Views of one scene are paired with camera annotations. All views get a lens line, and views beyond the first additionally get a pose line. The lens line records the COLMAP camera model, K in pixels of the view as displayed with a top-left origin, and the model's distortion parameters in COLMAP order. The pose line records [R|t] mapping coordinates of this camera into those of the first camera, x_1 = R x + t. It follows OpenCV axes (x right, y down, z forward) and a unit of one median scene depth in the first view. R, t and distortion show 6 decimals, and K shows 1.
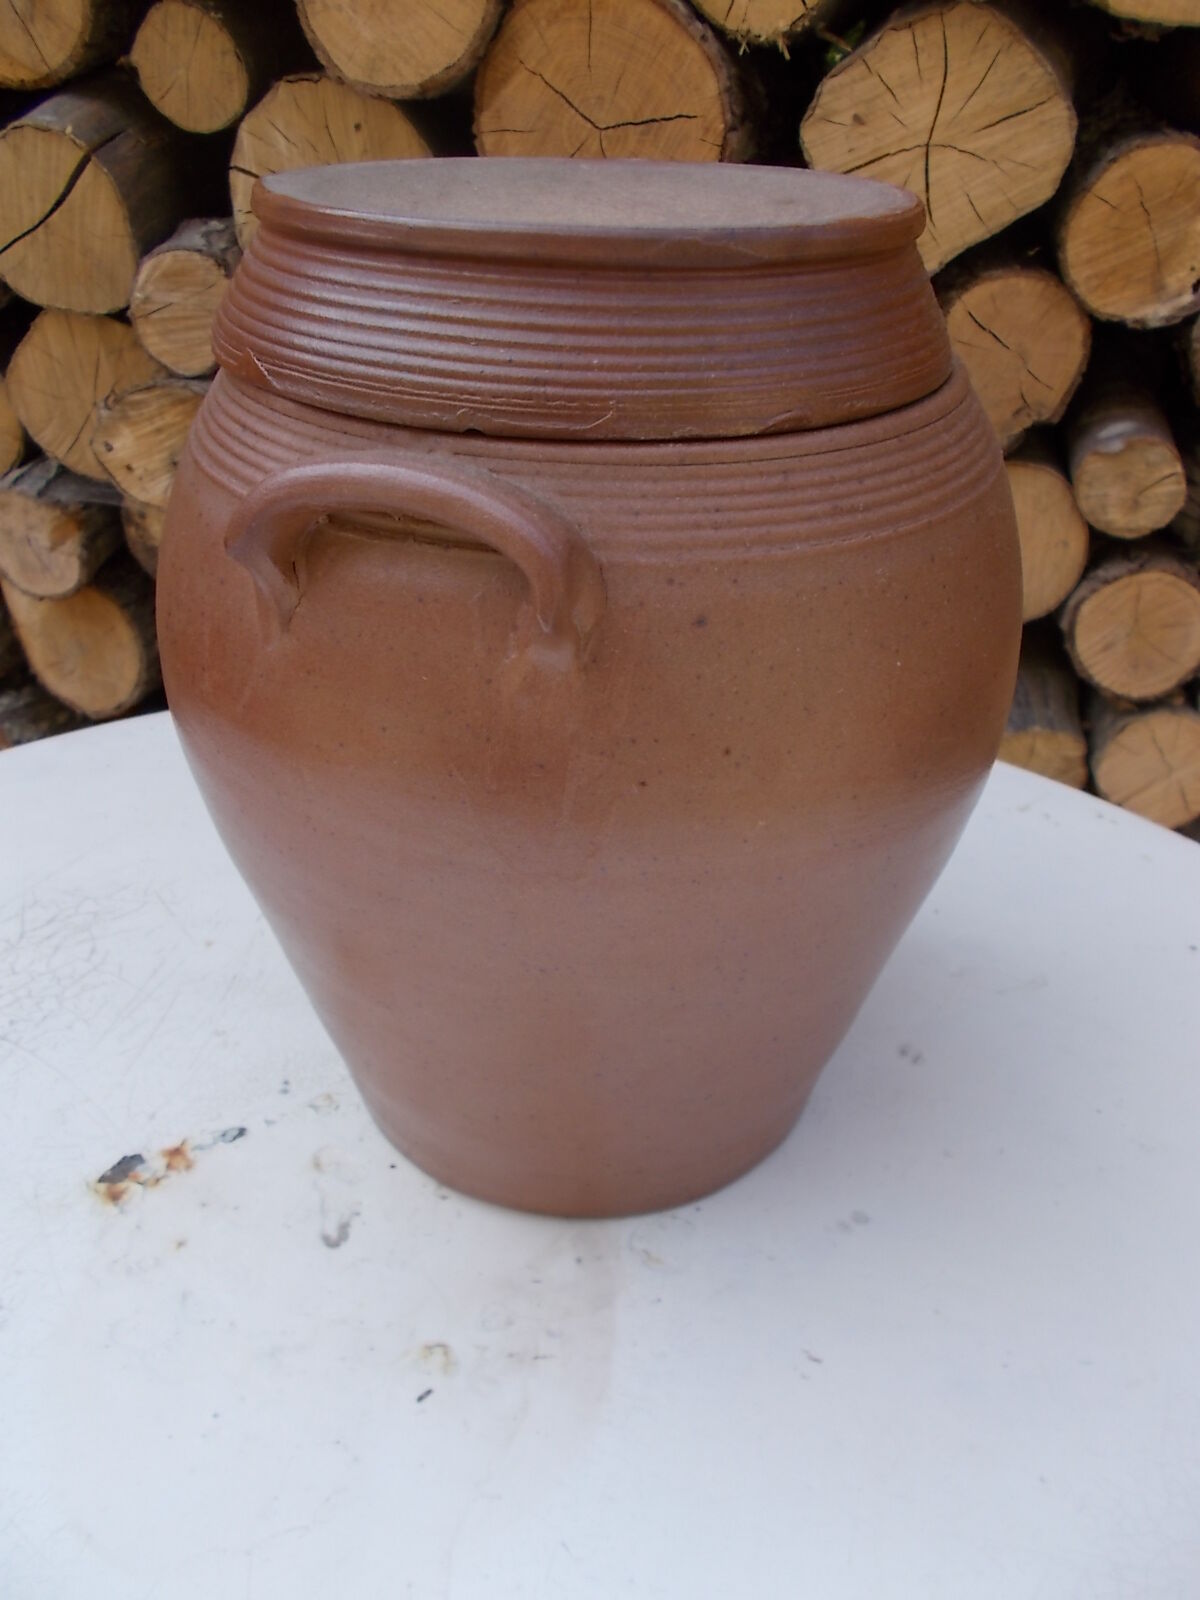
lens RADIAL K [[1190.2, 0, 603.8], [0, 1190.2, 793.0], [0, 0, 1]] dist [-0.000725, -0.018853]
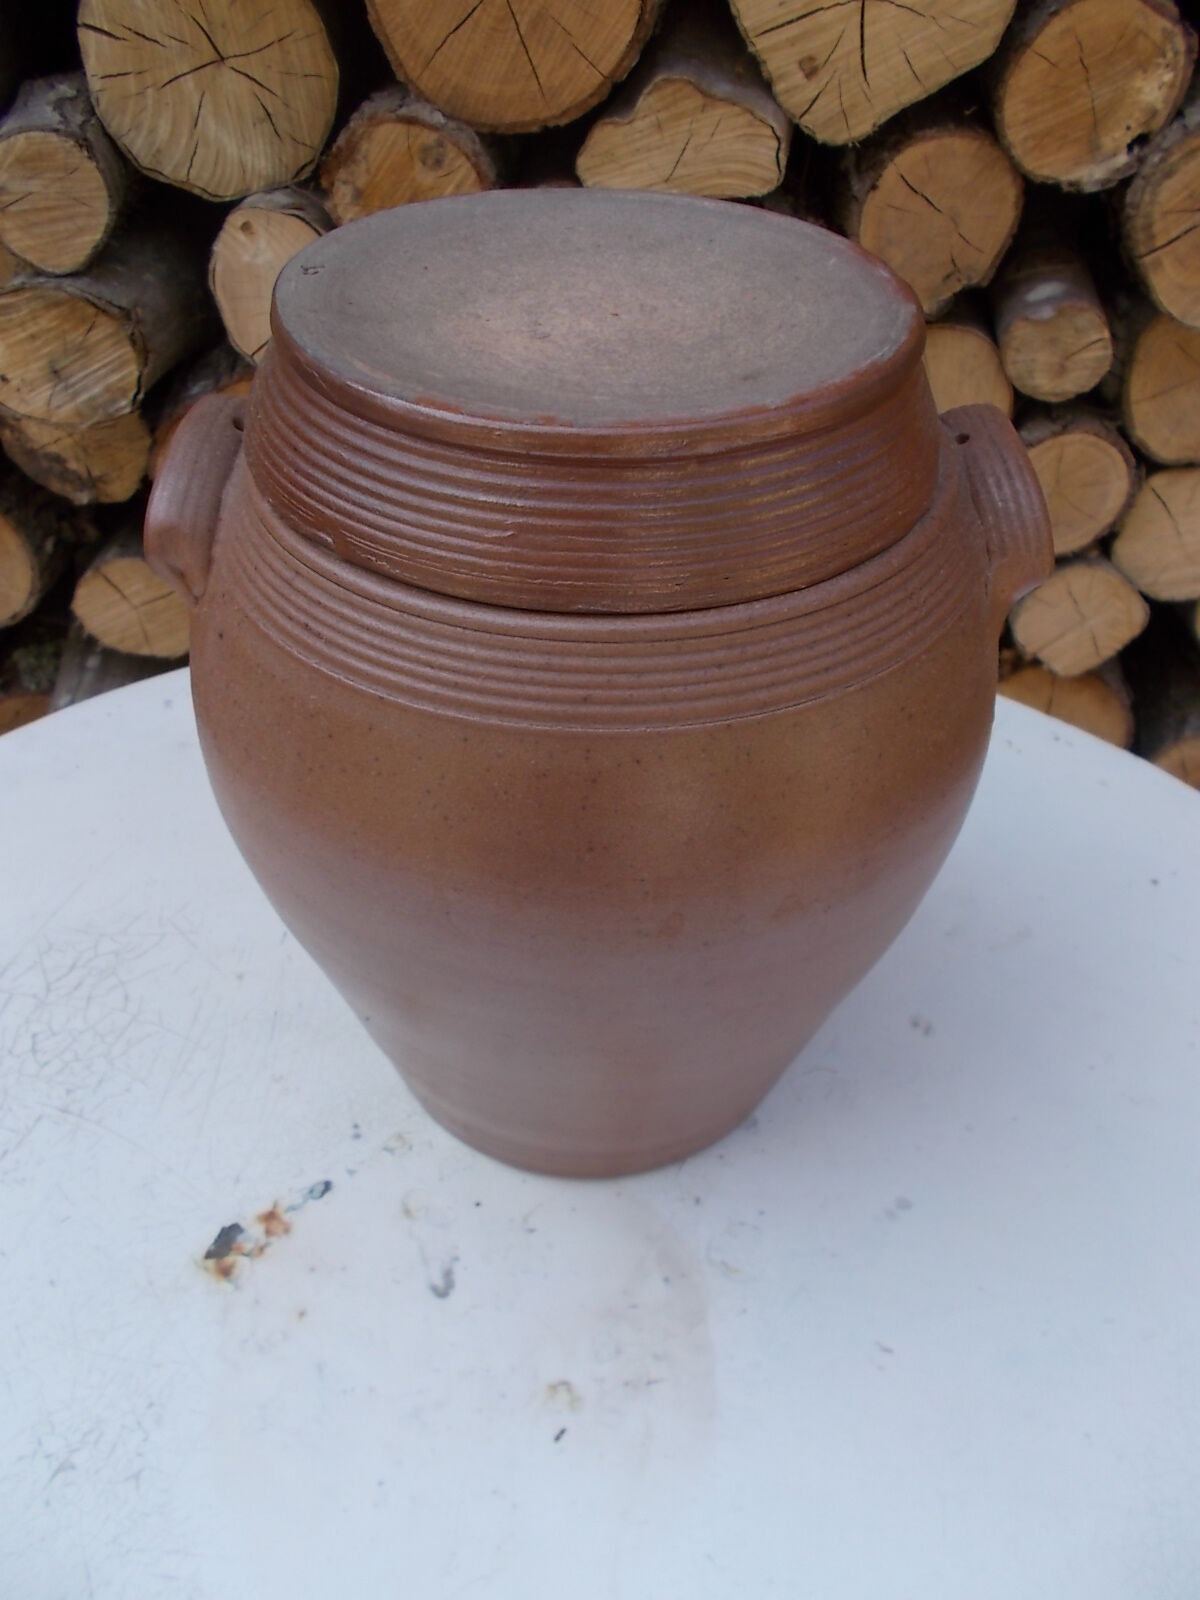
lens RADIAL K [[1190.2, 0, 603.8], [0, 1190.2, 793.0], [0, 0, 1]] dist [-0.000725, -0.018853]
pose [[0.991429, -0.085965, 0.098385, -0.069544], [0.065343, 0.978348, 0.196382, -0.127896], [-0.113137, -0.188270, 0.975579, 0.003422]]
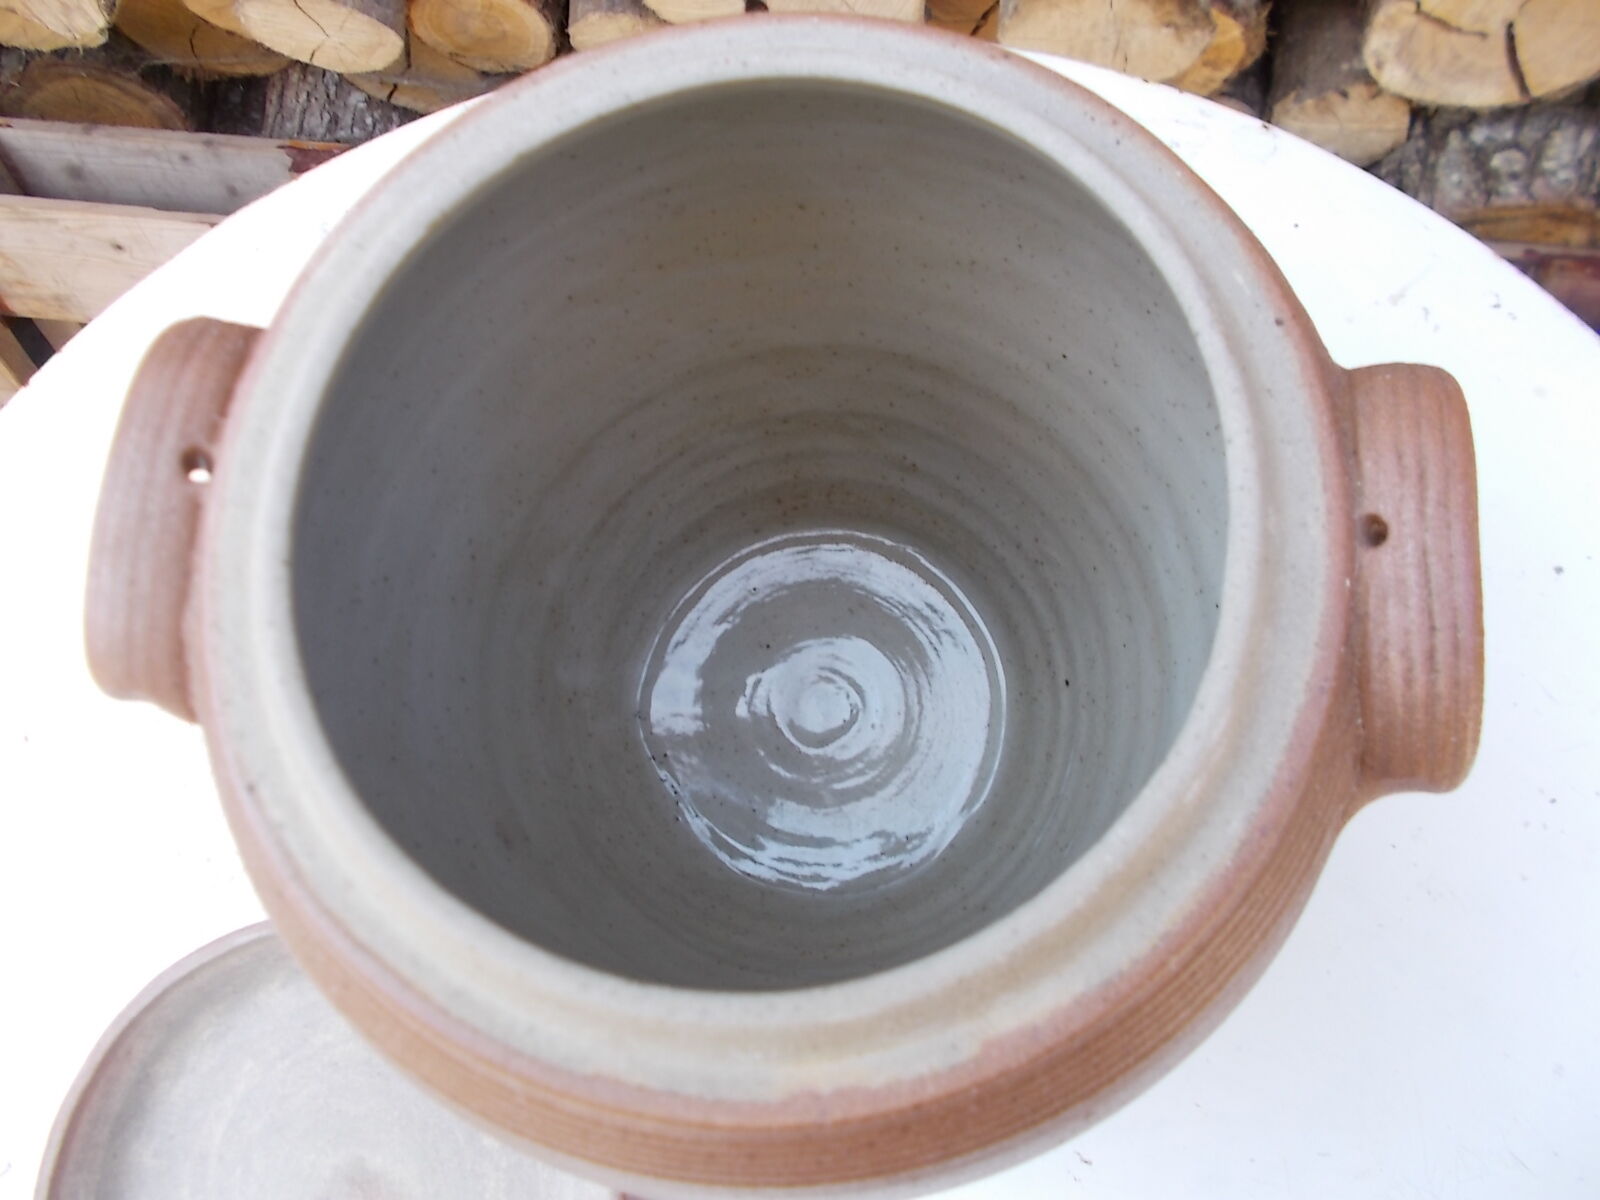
lens RADIAL K [[1190.2, 0, 800.0], [0, 1190.2, 600.0], [0, 0, 1]] dist [-0.000725, -0.018853]
pose [[0.994845, -0.067720, -0.075479, 0.010866], [0.101306, 0.696699, 0.710174, -0.334128], [0.004493, -0.714160, 0.699969, 0.248770]]
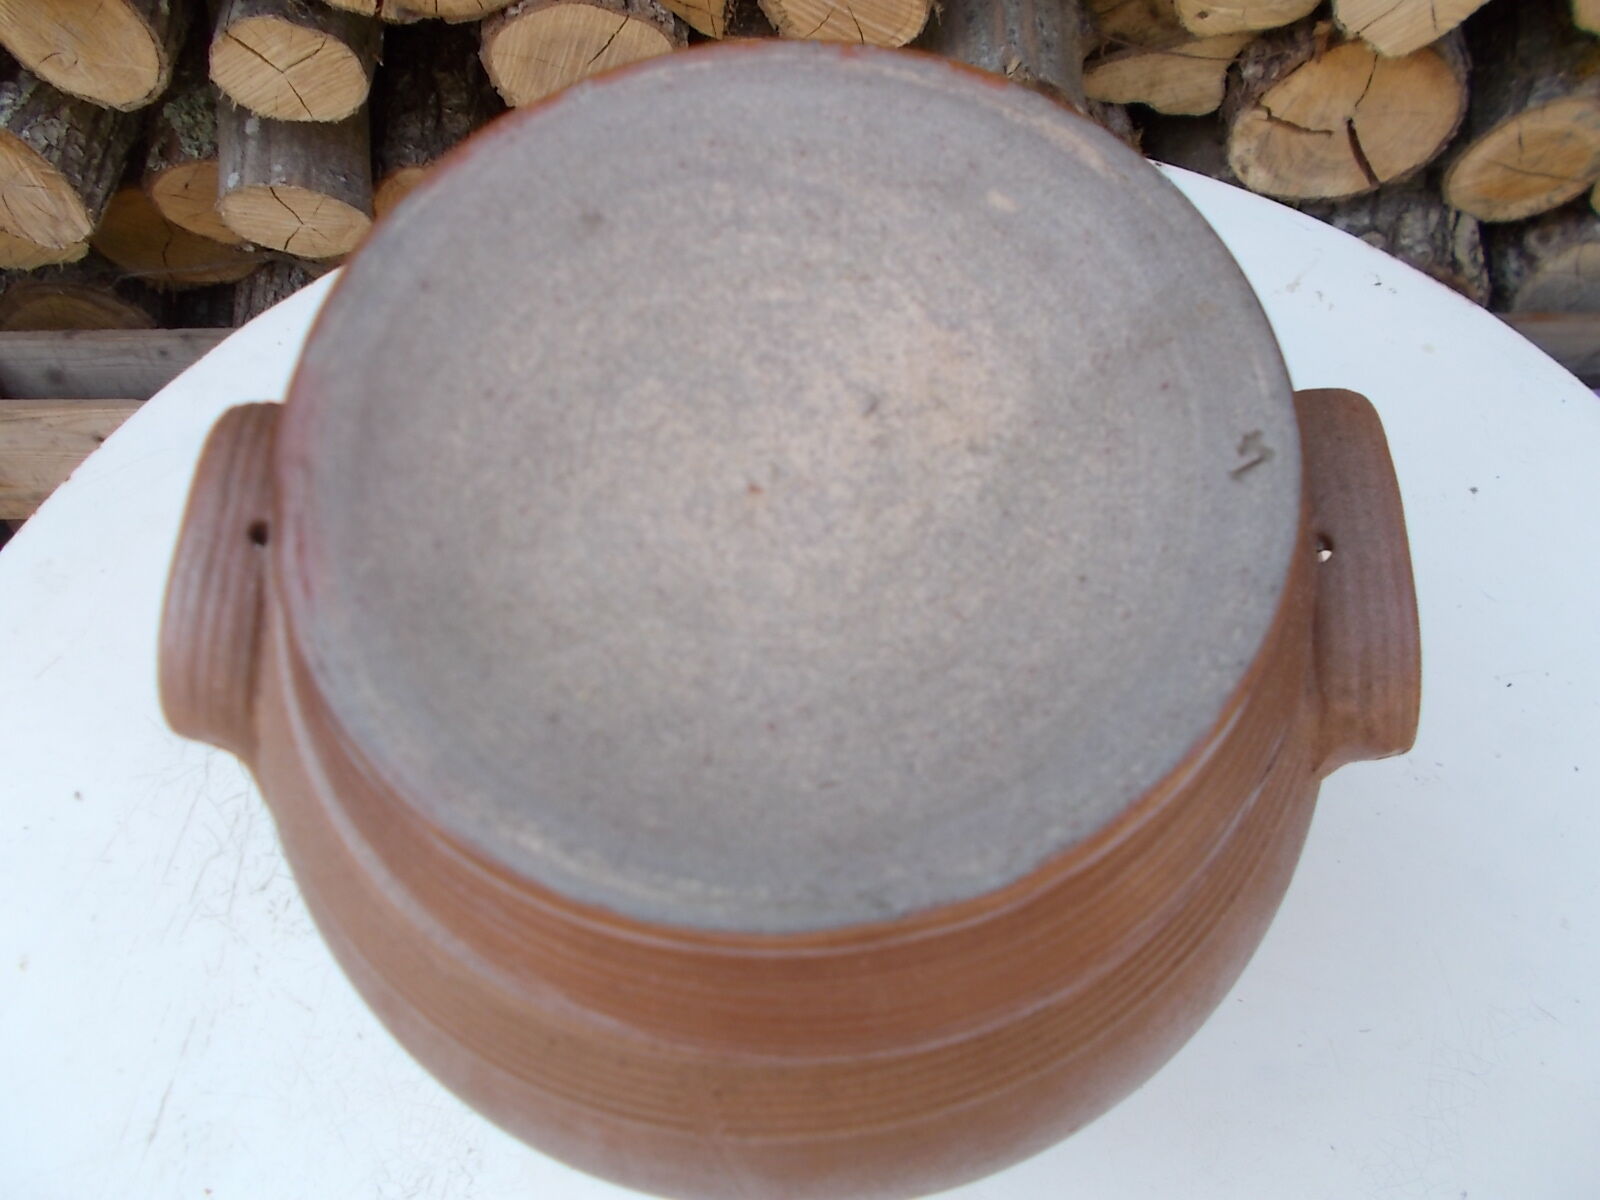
lens RADIAL K [[1187.5, 0, 800.0], [0, 1187.5, 600.0], [0, 0, 1]] dist [-0.010629, -0.004083]
pose [[0.984408, -0.175431, -0.012849, -0.029445], [0.148994, 0.792771, 0.591028, -0.290135], [-0.093499, -0.583727, 0.806548, 0.144491]]
